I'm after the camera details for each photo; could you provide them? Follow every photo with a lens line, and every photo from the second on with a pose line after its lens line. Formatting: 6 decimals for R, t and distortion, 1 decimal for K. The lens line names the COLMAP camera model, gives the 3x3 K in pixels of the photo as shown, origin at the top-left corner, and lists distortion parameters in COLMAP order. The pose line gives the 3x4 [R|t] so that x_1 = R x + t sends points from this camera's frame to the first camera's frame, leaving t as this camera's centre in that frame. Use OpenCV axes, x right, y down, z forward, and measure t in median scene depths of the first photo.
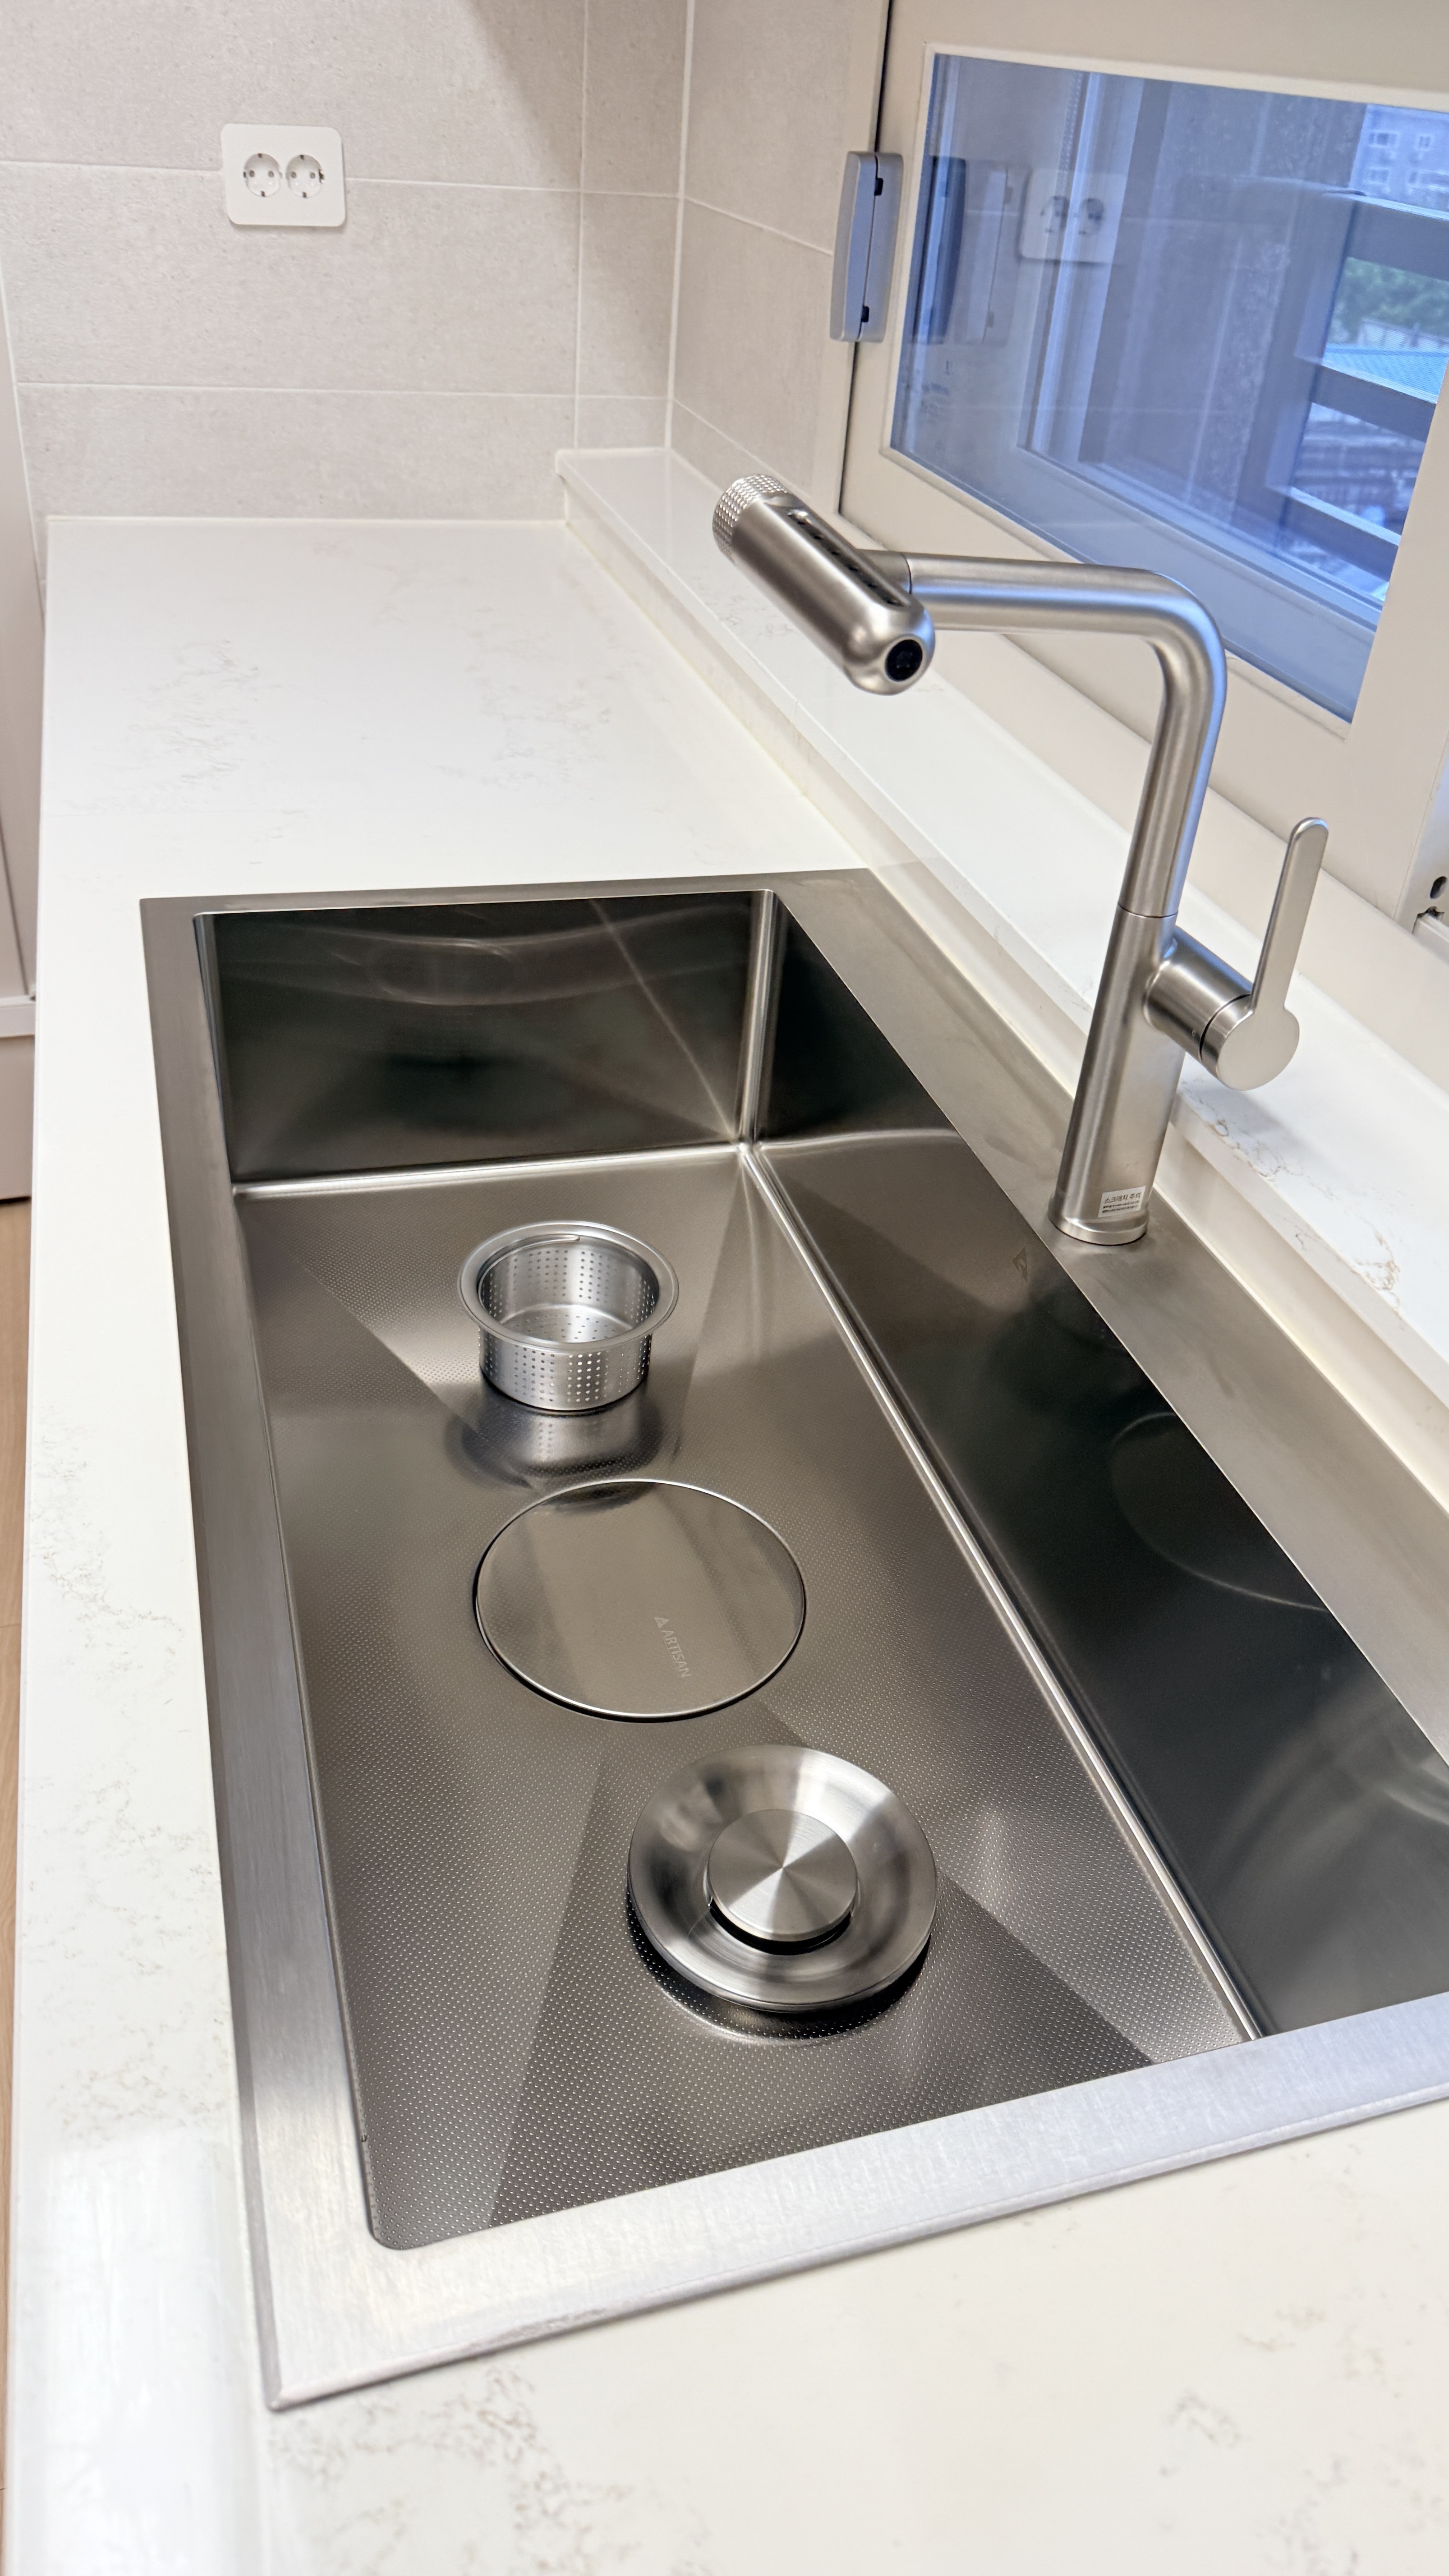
lens RADIAL K [[1806.8, 0, 724.5], [0, 1806.8, 1288.0], [0, 0, 1]] dist [0.004231, 0.005265]
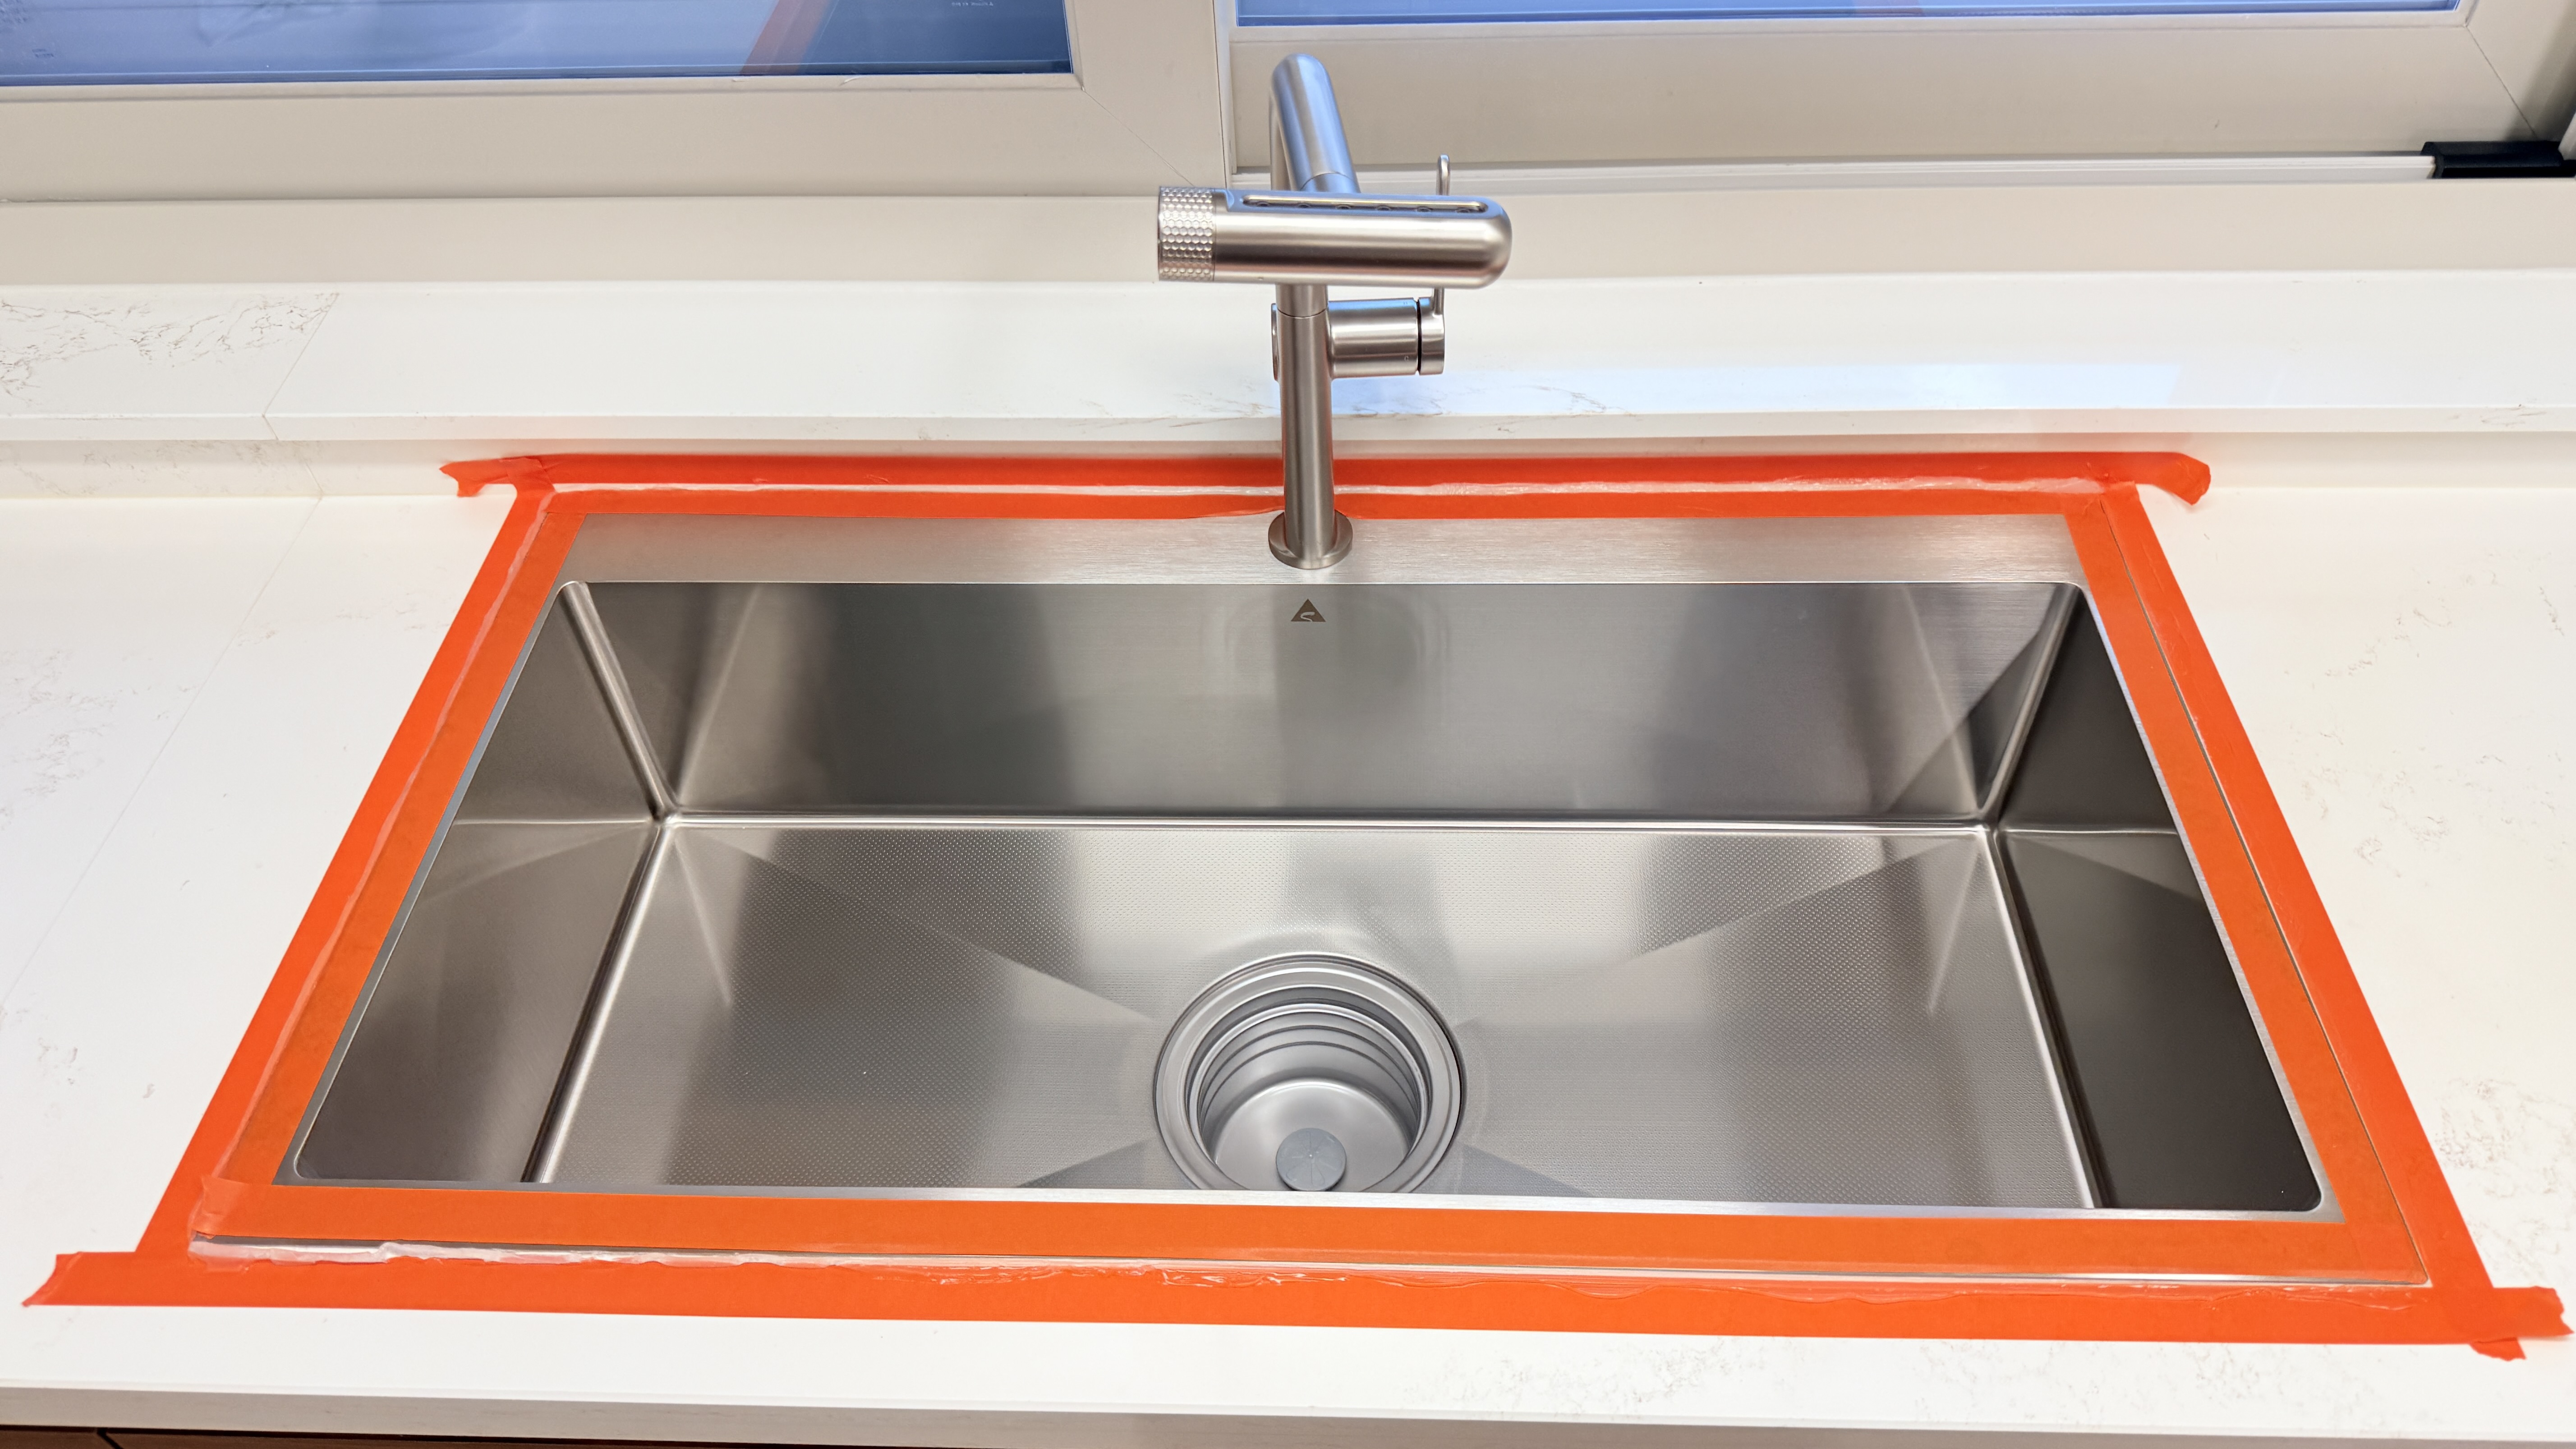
lens RADIAL K [[1795.5, 0, 1288.2], [0, 1795.5, 712.3], [0, 0, 1]] dist [0.025571, -0.003597]
pose [[0.310875, -0.739081, 0.597592, -0.395707], [0.584696, 0.644409, 0.492816, -0.380121], [-0.749324, 0.196206, 0.632469, 0.213681]]
